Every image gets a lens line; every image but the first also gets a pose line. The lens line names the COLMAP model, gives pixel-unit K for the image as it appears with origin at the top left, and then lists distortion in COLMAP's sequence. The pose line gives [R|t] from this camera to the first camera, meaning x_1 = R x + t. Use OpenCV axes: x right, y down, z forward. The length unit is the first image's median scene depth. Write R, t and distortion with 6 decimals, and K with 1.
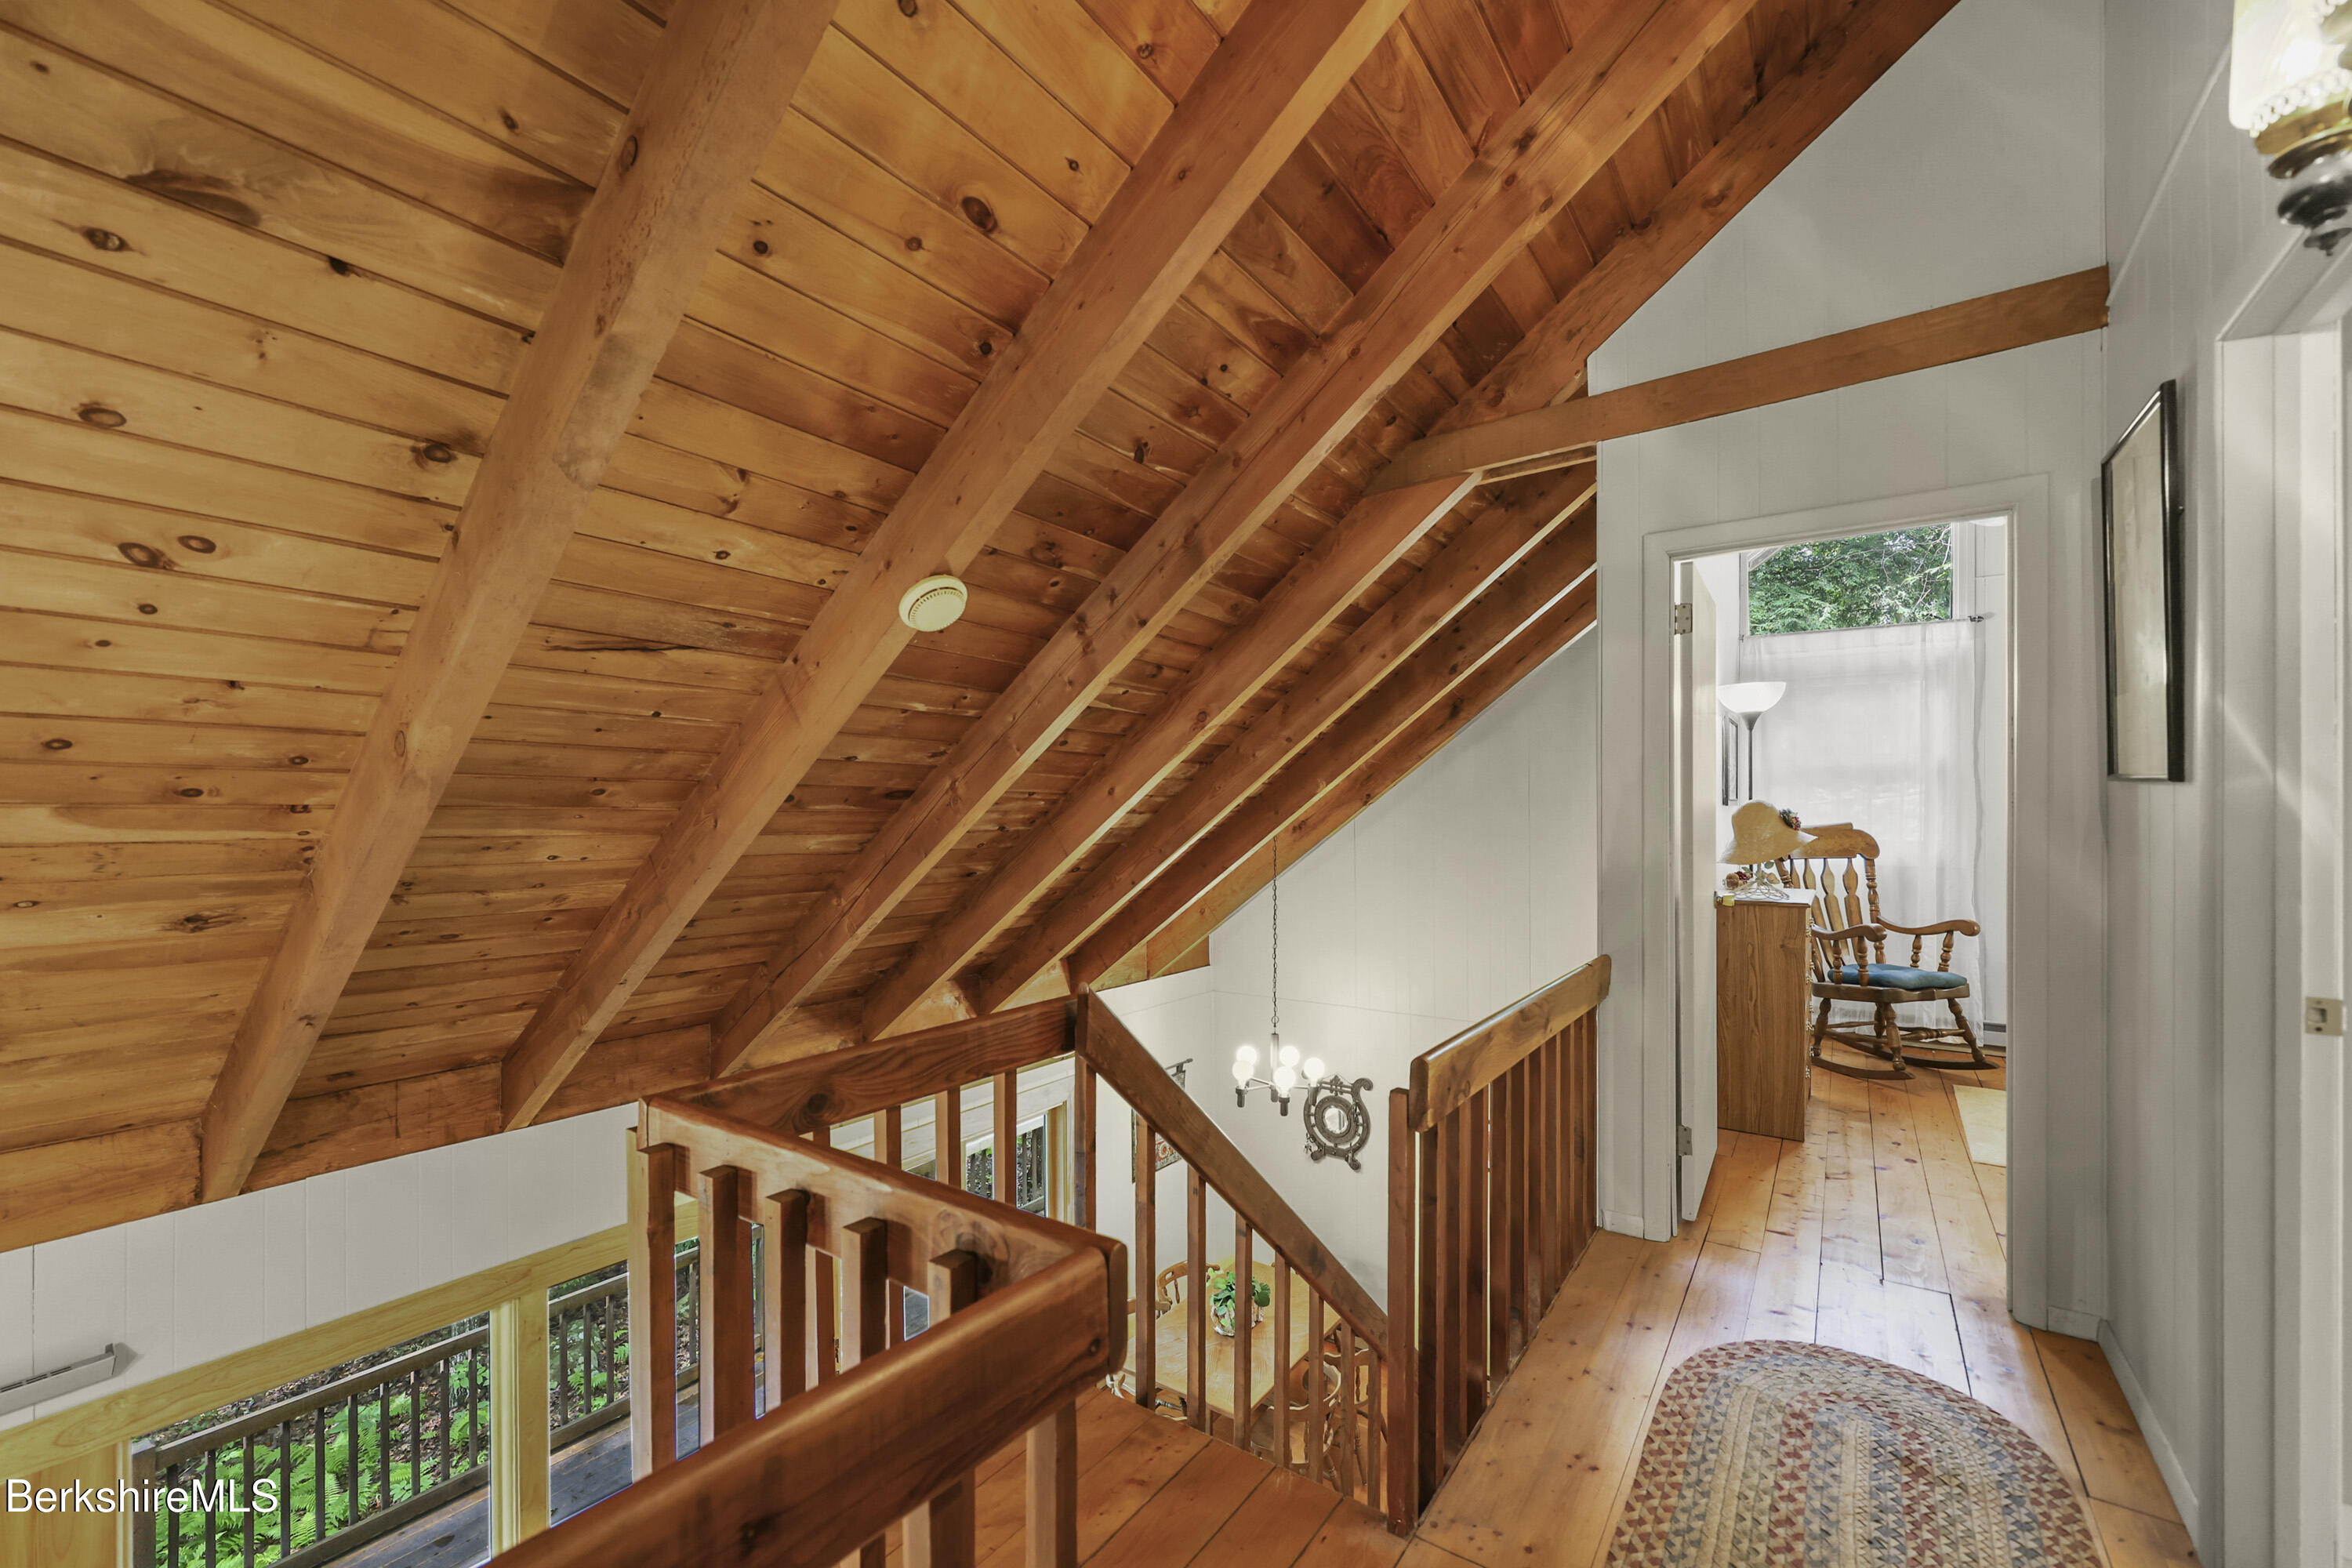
lens RADIAL K [[957.2, 0, 1167.2], [0, 957.2, 803.2], [0, 0, 1]] dist [-0.003424, 0.000776]
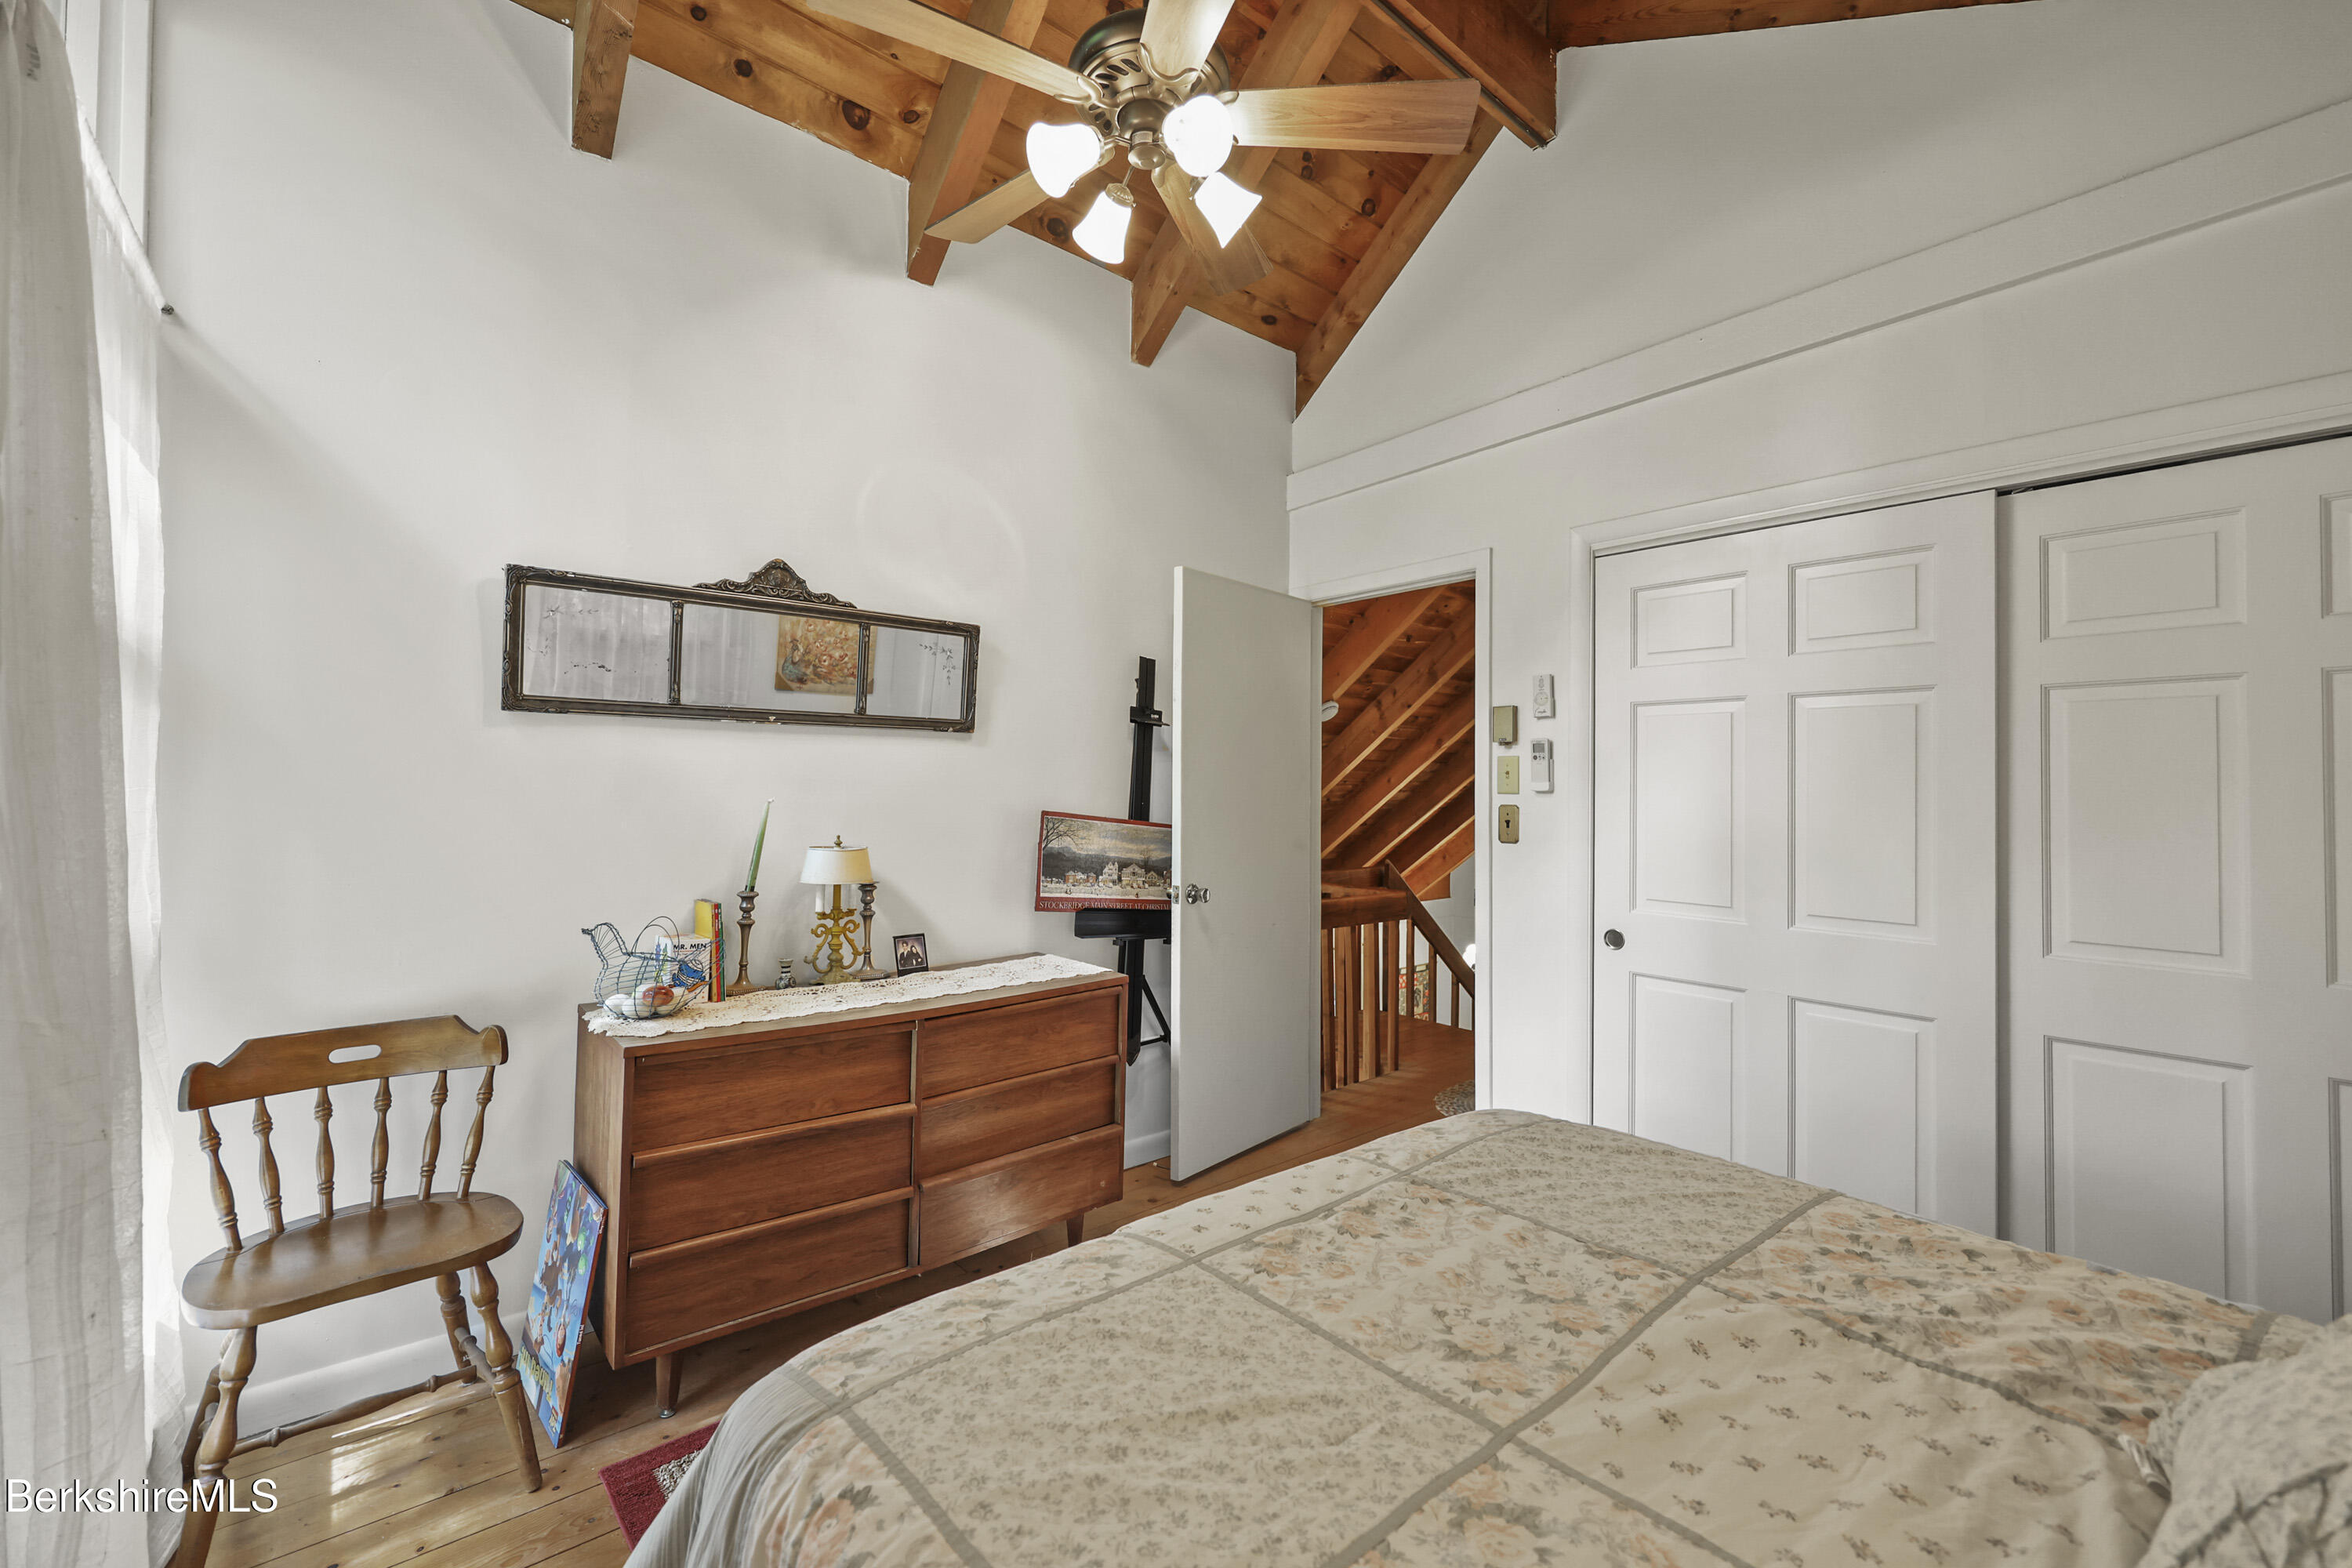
lens RADIAL K [[957.2, 0, 1180.3], [0, 957.2, 775.7], [0, 0, 1]] dist [-0.003424, 0.000776]
pose [[0.969721, 0.001690, -0.244209, 0.002499], [-0.002545, 0.999992, -0.003188, -0.019380], [0.244202, 0.003713, 0.969717, -1.205793]]
